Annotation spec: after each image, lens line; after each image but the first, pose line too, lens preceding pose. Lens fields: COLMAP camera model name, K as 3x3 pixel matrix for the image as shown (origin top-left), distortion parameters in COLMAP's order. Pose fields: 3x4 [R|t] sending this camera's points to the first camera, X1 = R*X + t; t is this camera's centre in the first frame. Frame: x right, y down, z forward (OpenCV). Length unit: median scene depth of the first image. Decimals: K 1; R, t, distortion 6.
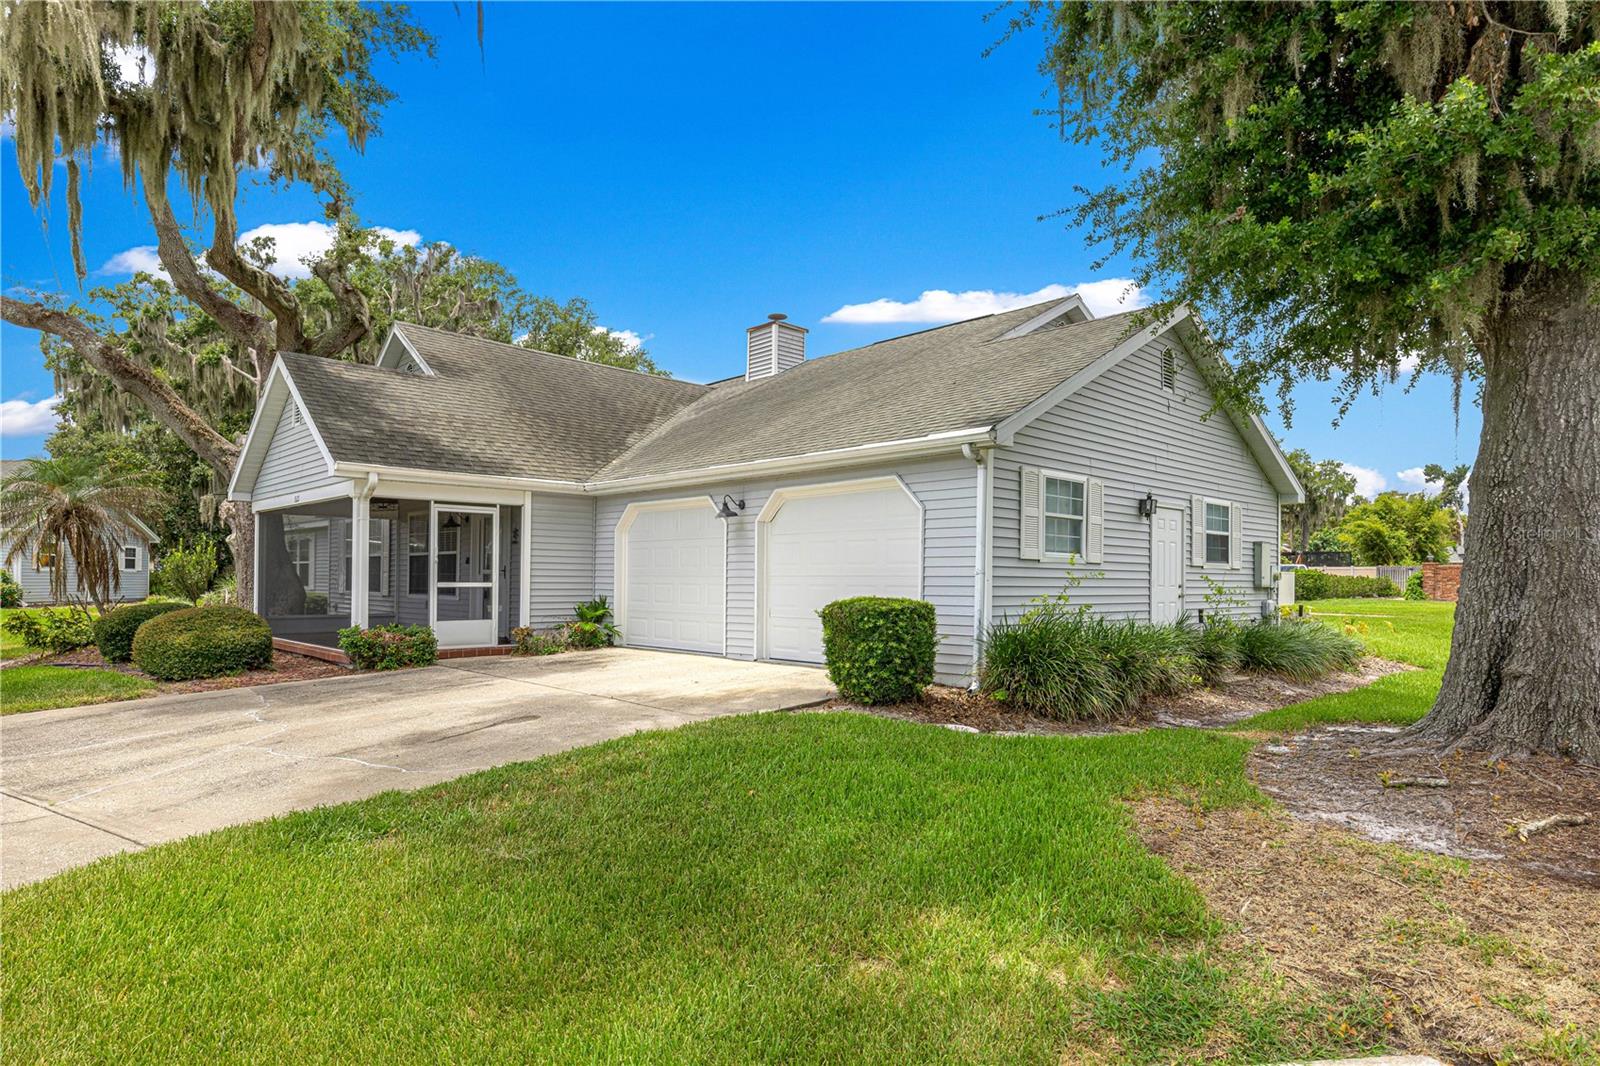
lens RADIAL K [[905.8, 0, 743.4], [0, 905.8, 578.4], [0, 0, 1]] dist [-0.001218, -0.000460]
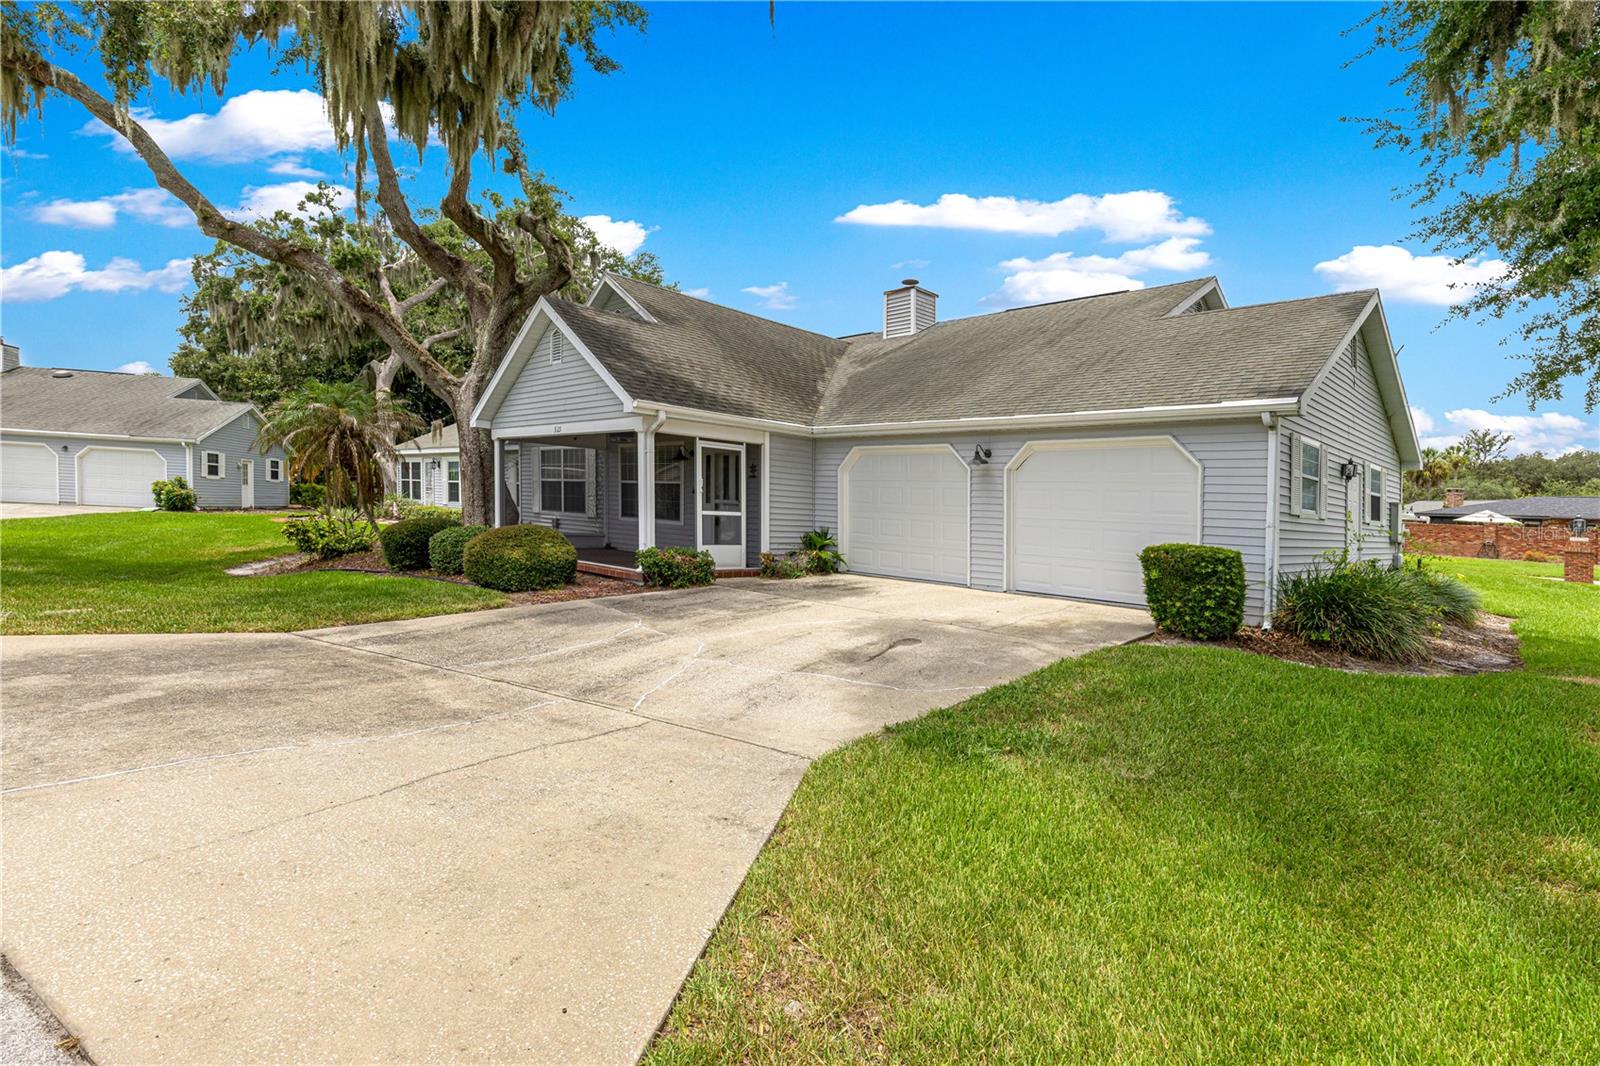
lens RADIAL K [[797.0, 0, 755.9], [0, 797.0, 527.6], [0, 0, 1]] dist [0.000545, -0.000114]
pose [[0.998900, 0.040311, 0.023973, -0.302886], [-0.040929, 0.998827, 0.025856, -0.002813], [-0.022903, -0.026809, 0.999378, 0.010734]]
